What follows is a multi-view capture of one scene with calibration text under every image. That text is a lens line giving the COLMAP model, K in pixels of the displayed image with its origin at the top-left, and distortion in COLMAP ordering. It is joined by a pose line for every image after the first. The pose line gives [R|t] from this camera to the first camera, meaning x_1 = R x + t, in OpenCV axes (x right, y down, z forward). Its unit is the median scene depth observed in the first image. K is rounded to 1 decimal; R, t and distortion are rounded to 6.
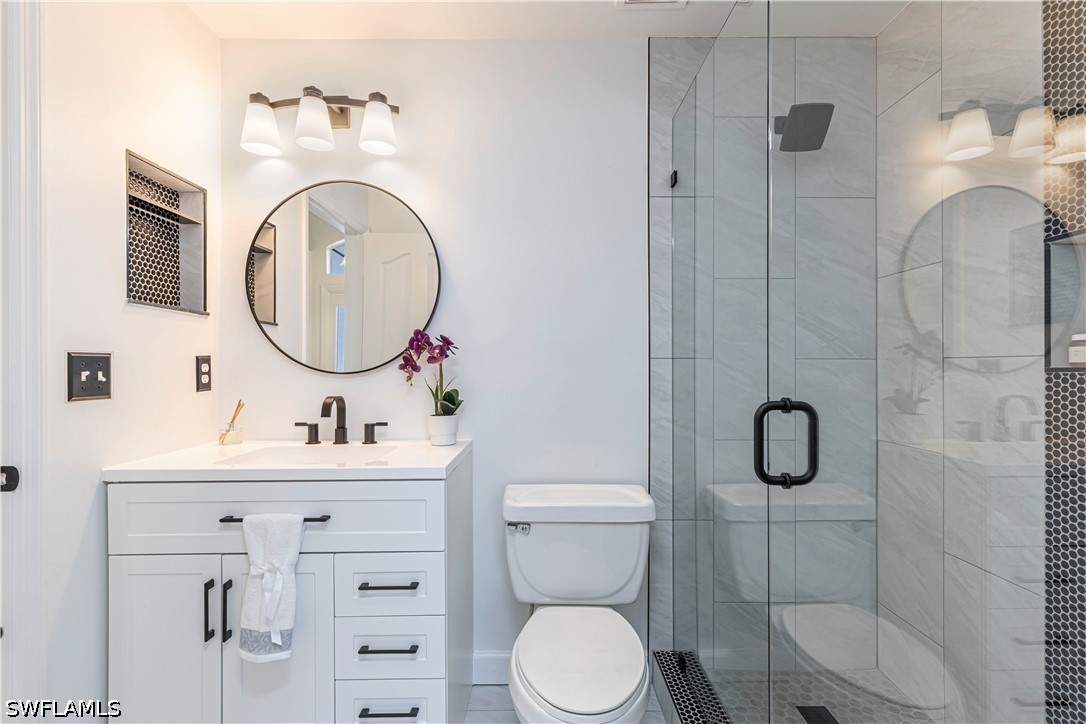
lens RADIAL K [[485.8, 0, 543.4], [0, 485.8, 364.1], [0, 0, 1]] dist [0.012654, -0.003178]
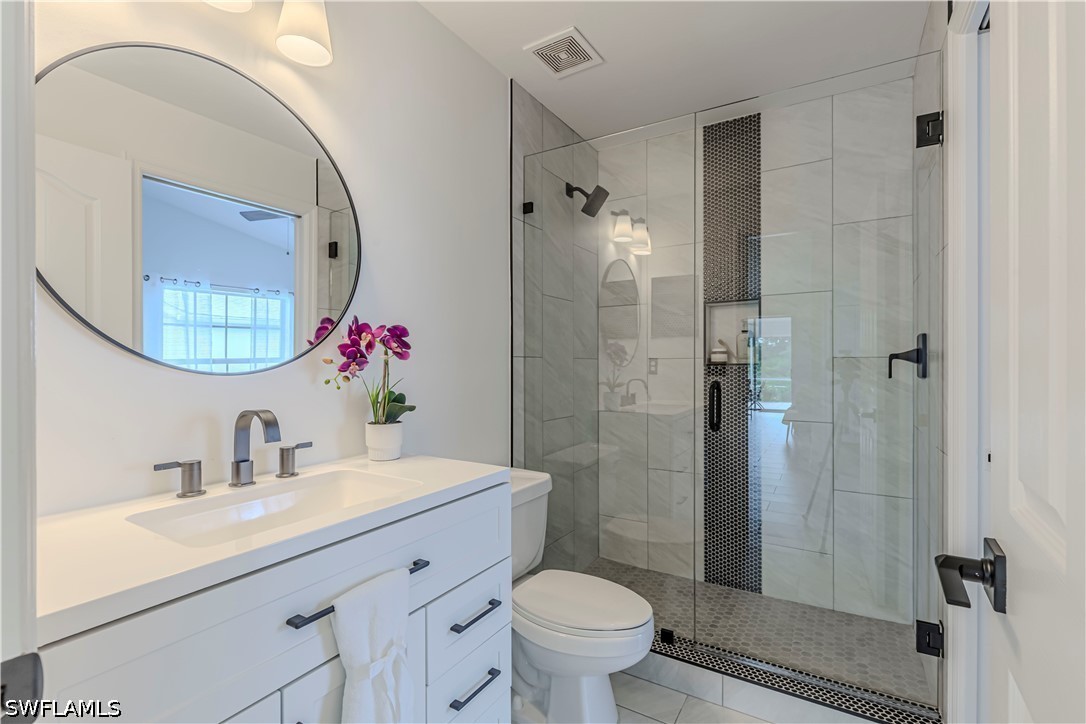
lens RADIAL K [[485.8, 0, 571.9], [0, 485.8, 360.9], [0, 0, 1]] dist [0.012654, -0.003178]
pose [[0.506345, 0.005344, 0.862314, -0.747173], [-0.004616, 0.999983, -0.003486, 0.002353], [-0.862318, -0.002215, 0.506362, 0.311670]]
